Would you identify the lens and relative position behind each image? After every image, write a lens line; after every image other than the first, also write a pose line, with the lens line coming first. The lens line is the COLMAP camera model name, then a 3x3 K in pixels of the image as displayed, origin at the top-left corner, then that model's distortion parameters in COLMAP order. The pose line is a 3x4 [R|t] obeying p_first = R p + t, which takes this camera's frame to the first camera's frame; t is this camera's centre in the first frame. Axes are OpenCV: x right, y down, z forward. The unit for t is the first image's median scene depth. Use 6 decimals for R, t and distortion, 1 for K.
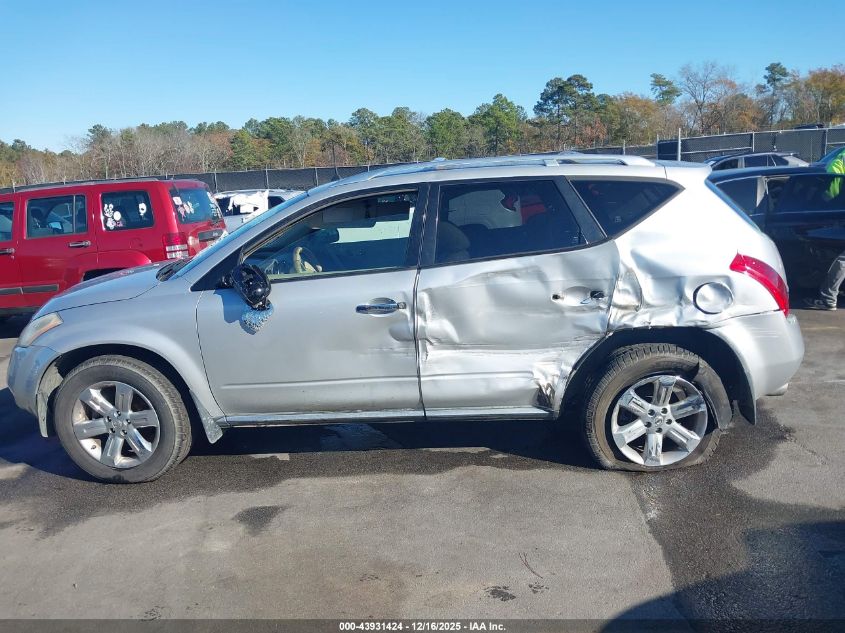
lens RADIAL K [[635.5, 0, 422.5], [0, 635.5, 316.5], [0, 0, 1]] dist [-0.018130, -0.001223]
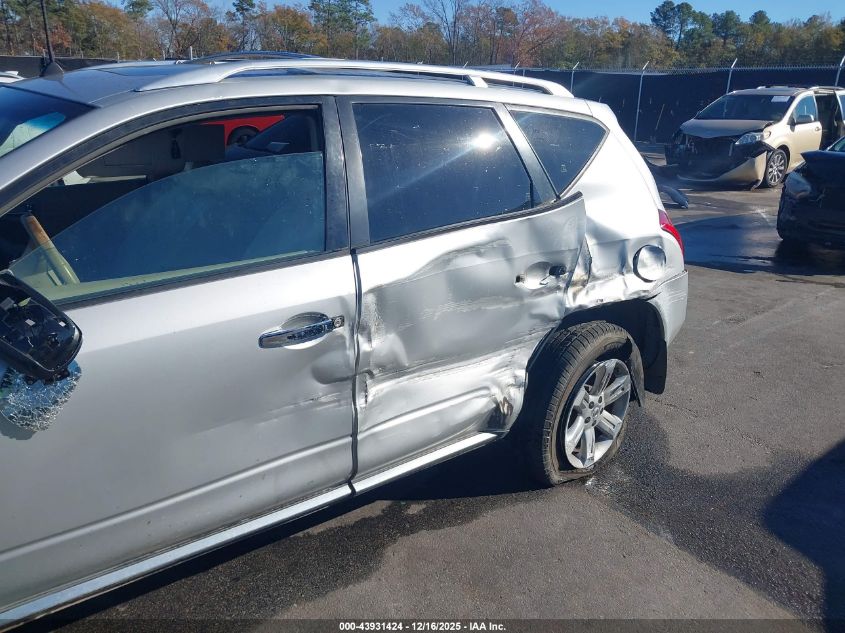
lens RADIAL K [[658.9, 0, 422.6], [0, 658.9, 306.6], [0, 0, 1]] dist [0.000861, -0.004558]
pose [[0.734529, -0.128778, 0.666245, -0.362067], [0.069985, 0.990968, 0.114385, -0.091238], [-0.674958, -0.037392, 0.736908, 0.521505]]
